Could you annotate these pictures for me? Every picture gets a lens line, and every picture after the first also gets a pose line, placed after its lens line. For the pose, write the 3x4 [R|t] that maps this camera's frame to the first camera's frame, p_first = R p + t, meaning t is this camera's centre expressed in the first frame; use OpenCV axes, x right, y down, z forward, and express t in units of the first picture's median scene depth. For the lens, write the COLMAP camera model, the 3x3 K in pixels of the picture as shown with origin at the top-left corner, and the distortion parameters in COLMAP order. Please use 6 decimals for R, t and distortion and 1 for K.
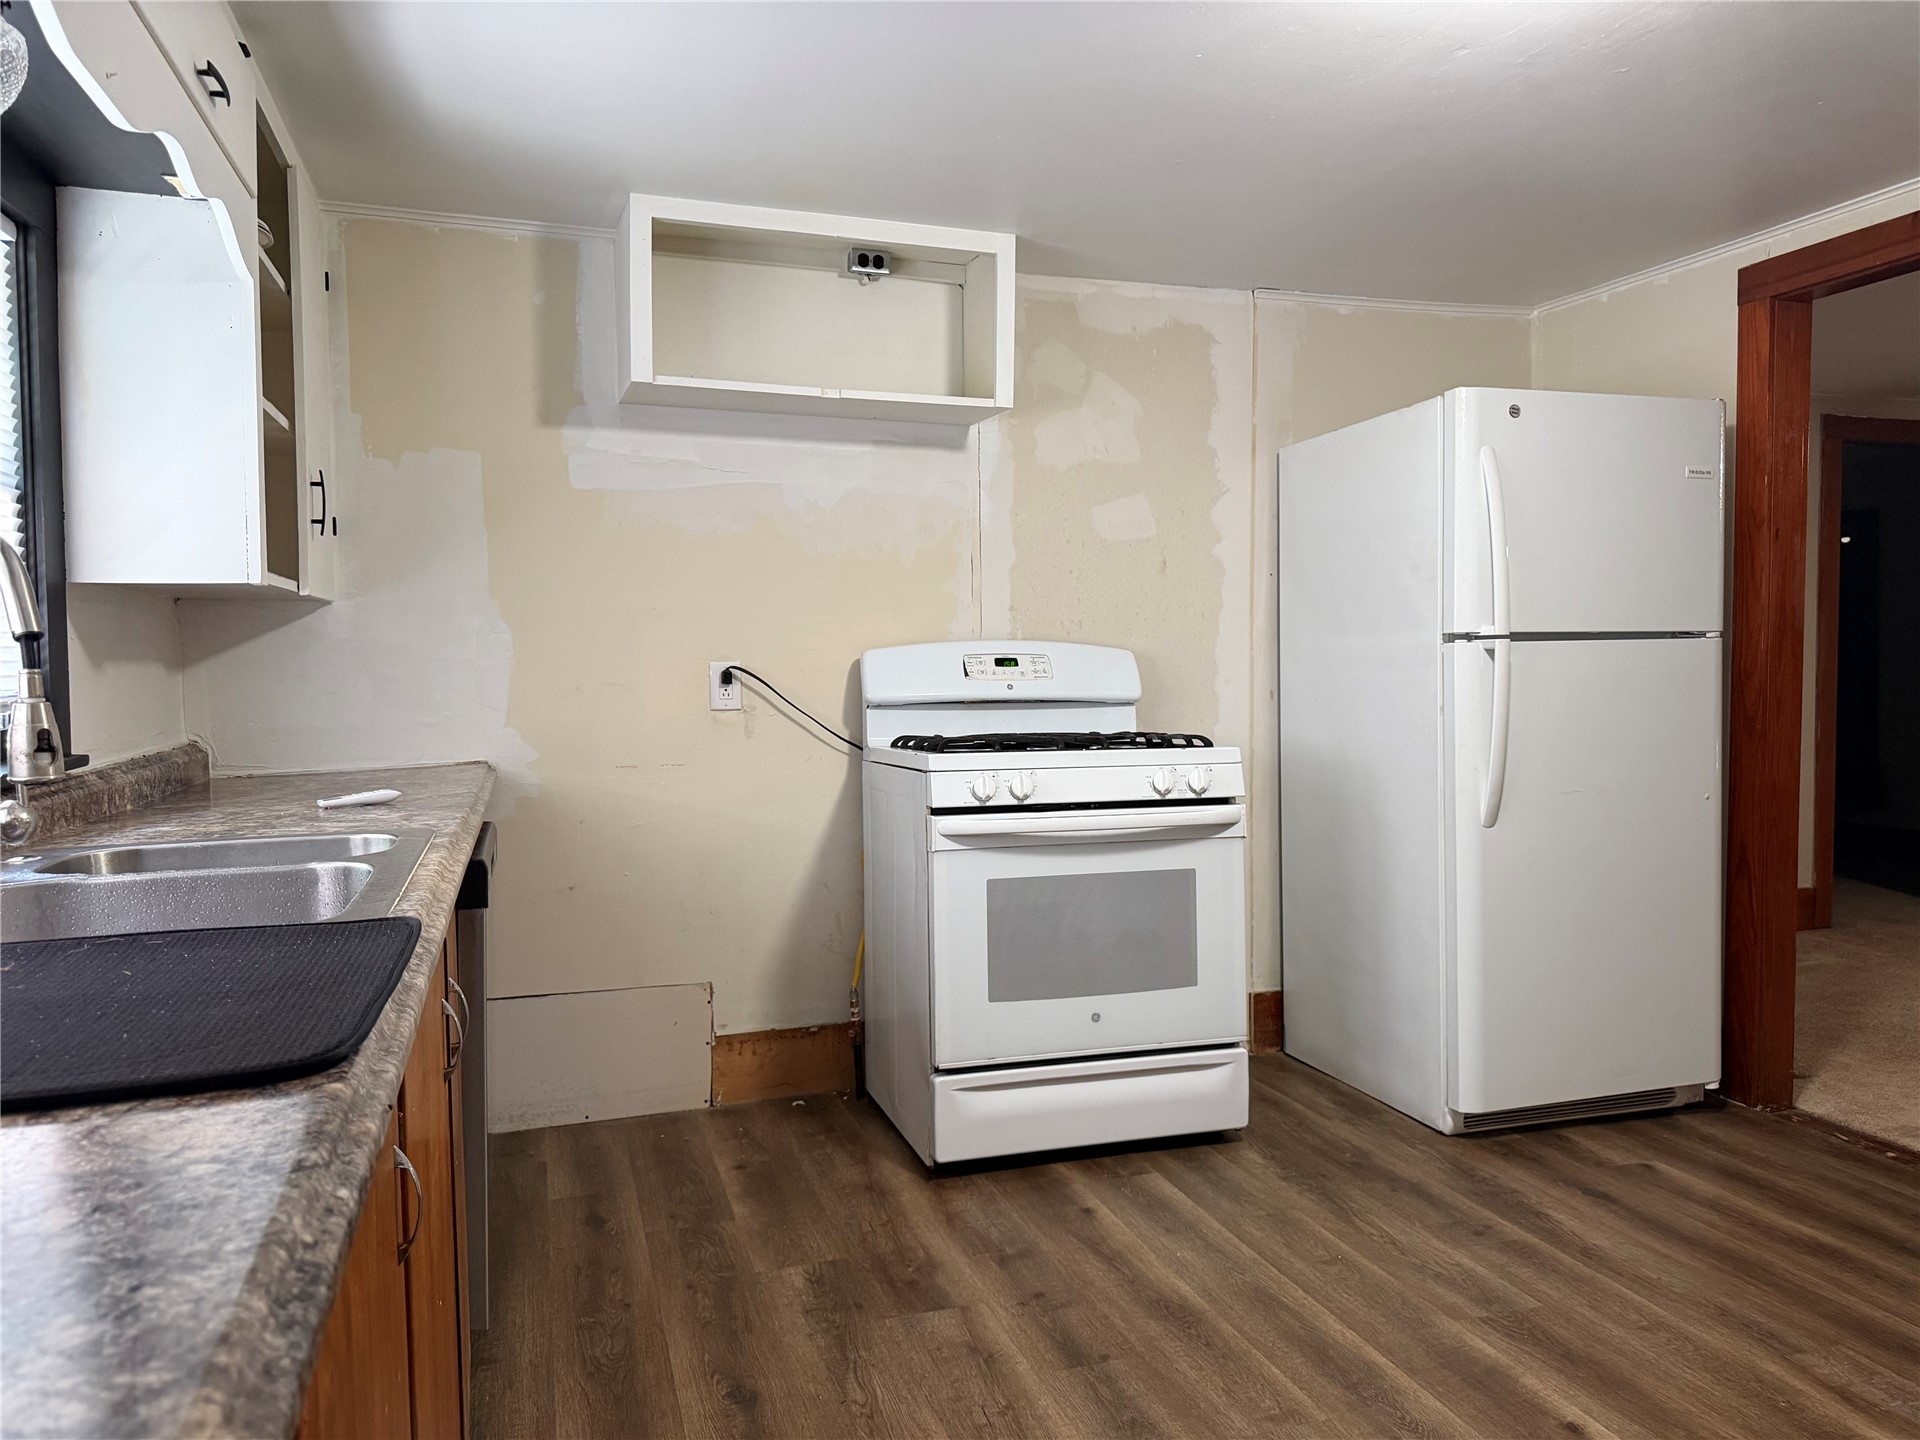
lens RADIAL K [[1366.1, 0, 956.7], [0, 1366.1, 720.6], [0, 0, 1]] dist [0.102458, -0.147066]
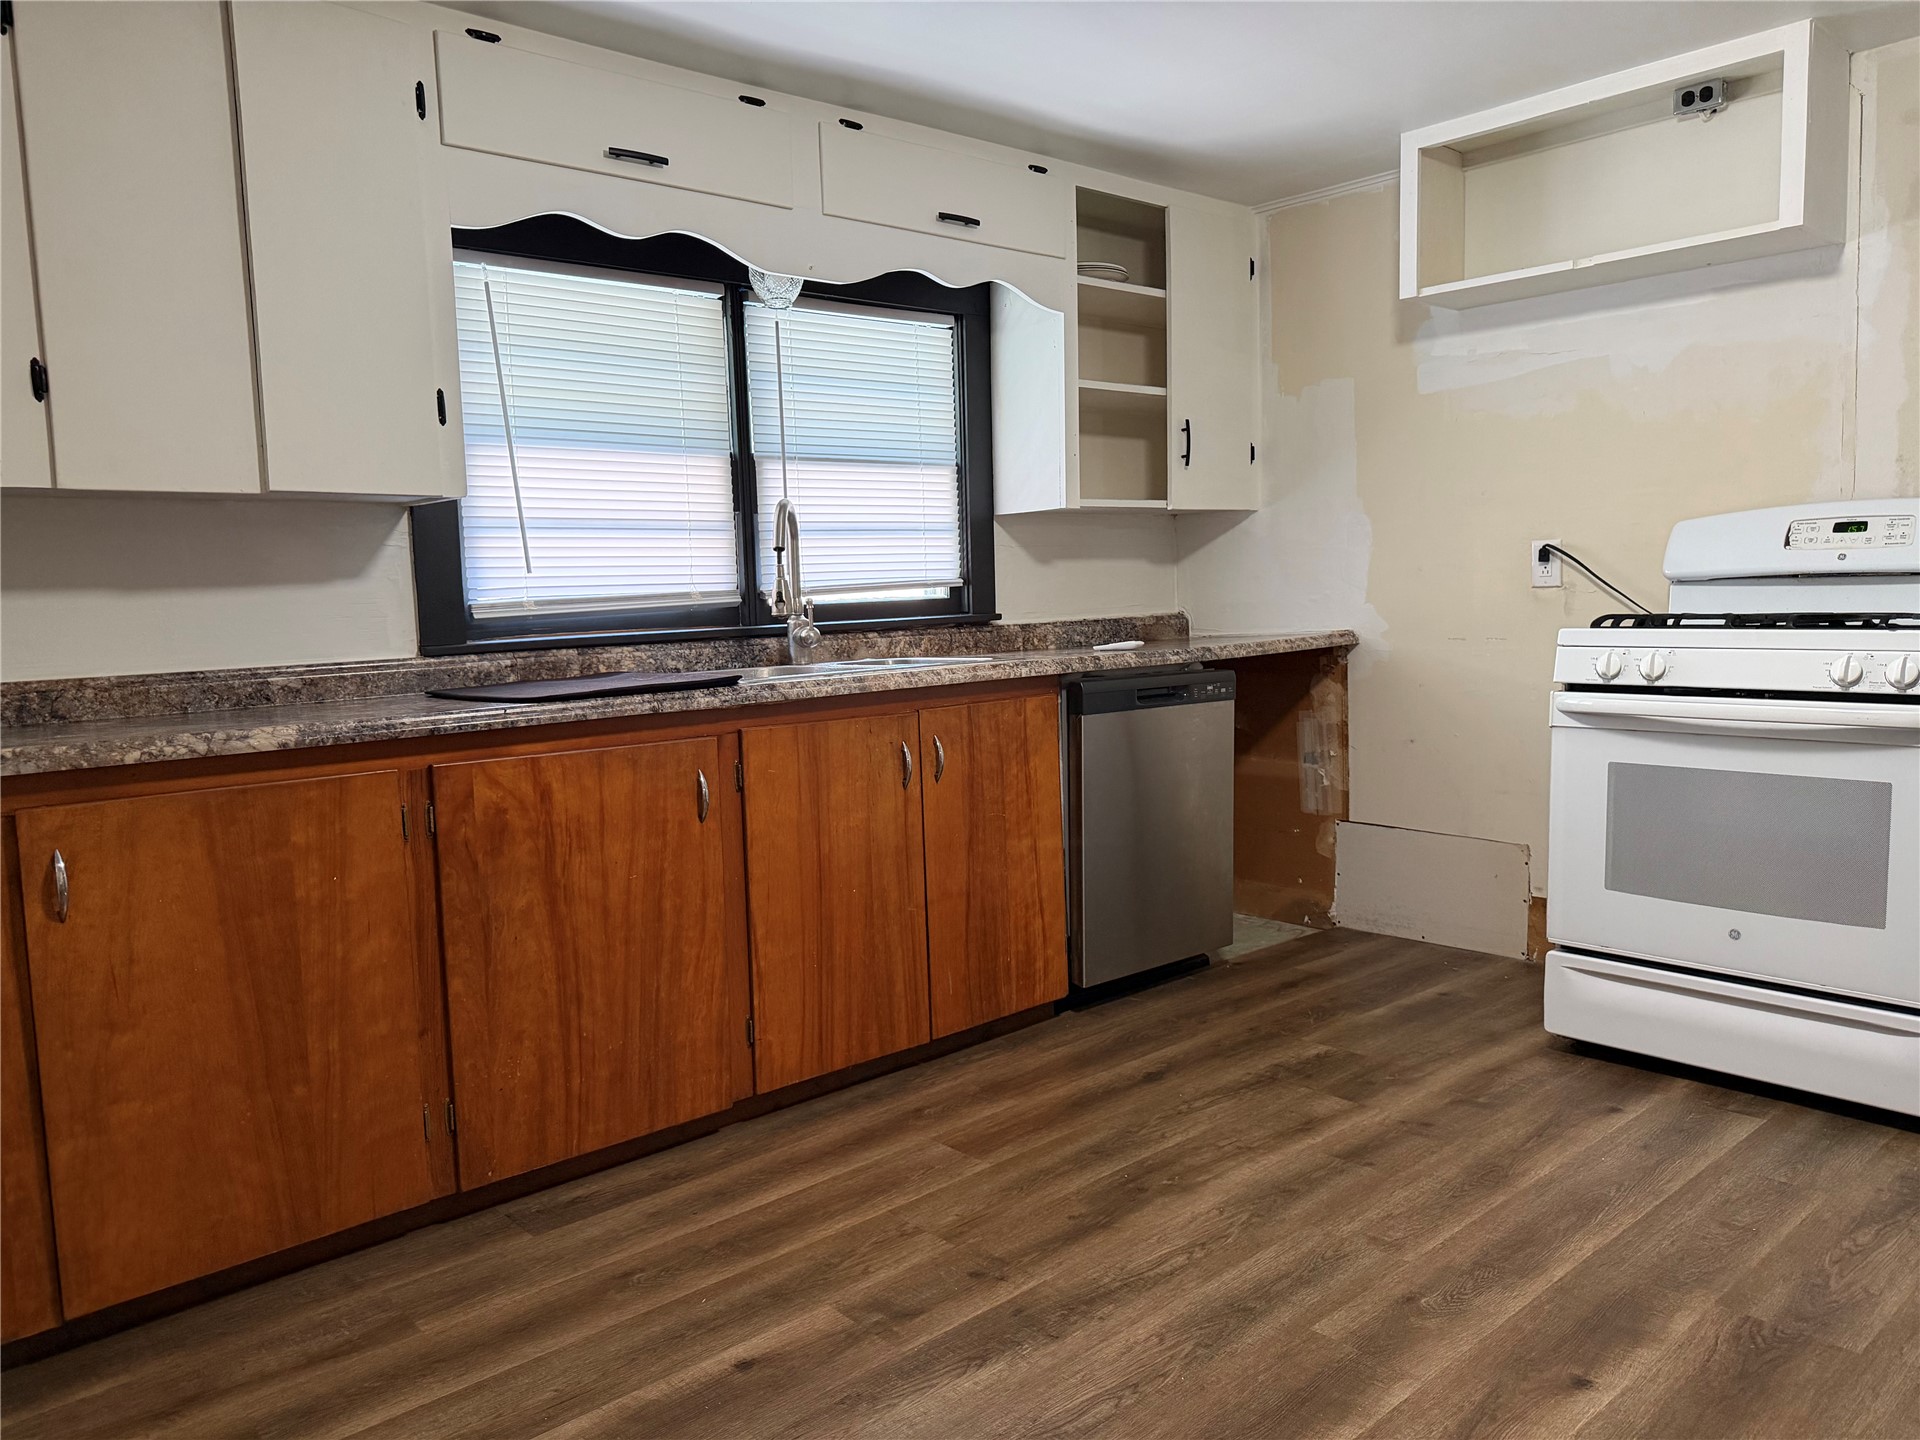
lens RADIAL K [[1371.6, 0, 943.9], [0, 1371.6, 727.5], [0, 0, 1]] dist [0.070081, -0.098639]
pose [[0.387914, 0.084692, -0.917796, 0.712057], [-0.010504, 0.996111, 0.087479, 0.012365], [0.921636, -0.024294, 0.387295, 0.195220]]
